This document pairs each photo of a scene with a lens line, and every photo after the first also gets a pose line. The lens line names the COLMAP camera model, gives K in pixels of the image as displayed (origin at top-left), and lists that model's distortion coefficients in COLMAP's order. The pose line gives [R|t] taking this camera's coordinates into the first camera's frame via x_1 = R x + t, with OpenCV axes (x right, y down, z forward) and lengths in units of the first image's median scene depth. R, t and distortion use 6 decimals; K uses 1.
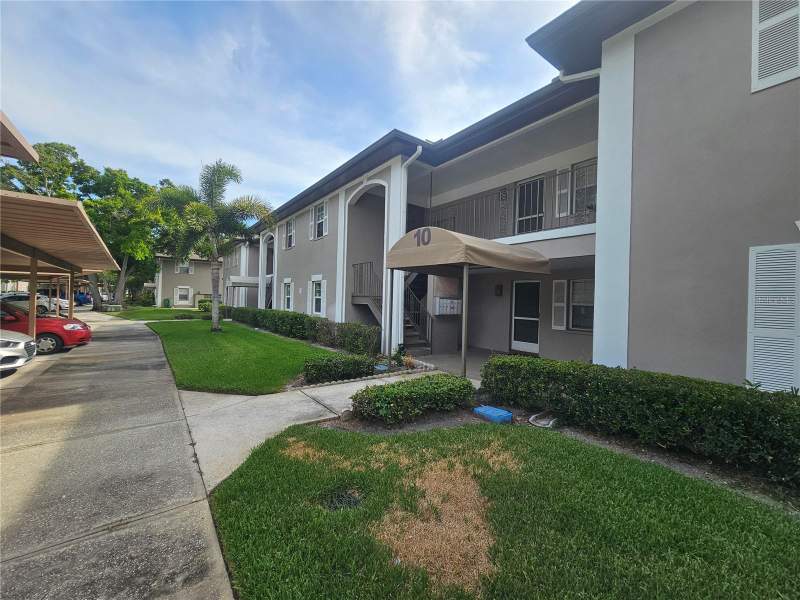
lens RADIAL K [[332.5, 0, 400.0], [0, 332.5, 300.0], [0, 0, 1]] dist [0.014481, 0.000113]
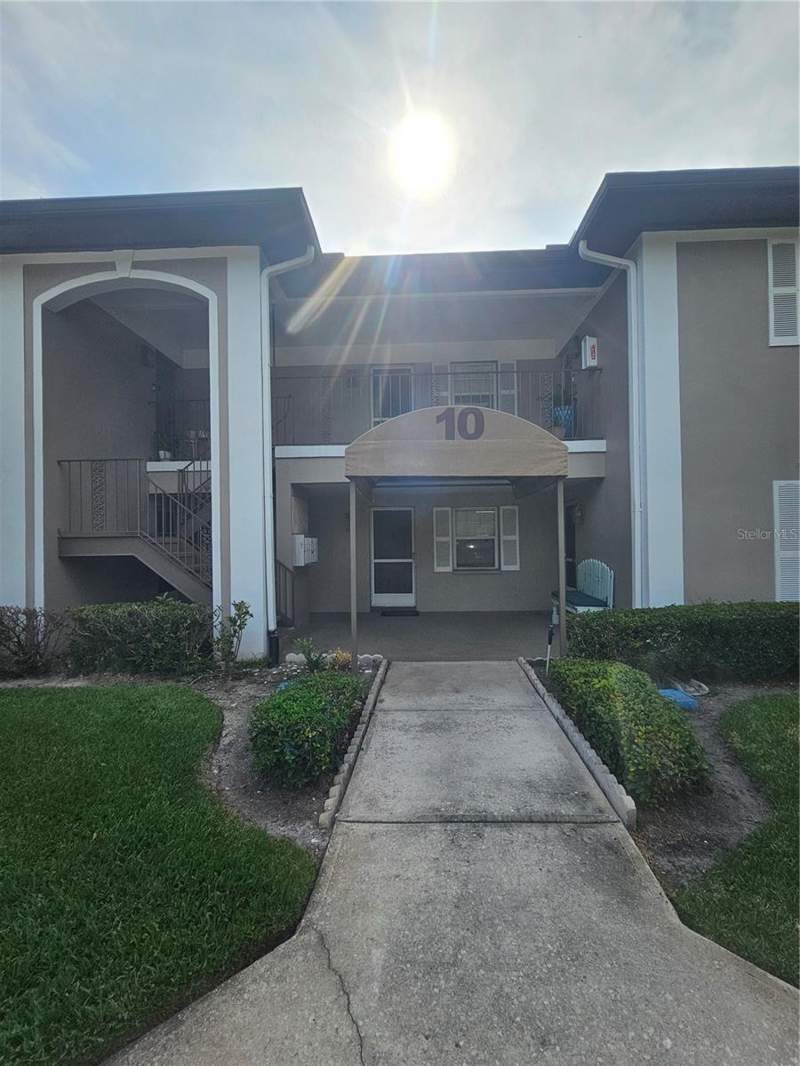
lens RADIAL K [[443.0, 0, 400.0], [0, 443.0, 533.0], [0, 0, 1]] dist [0.014481, 0.000113]
pose [[0.625617, -0.026302, 0.779687, -0.392449], [0.030665, 0.999488, 0.009112, -0.013408], [-0.779527, 0.018208, 0.626104, 0.433375]]
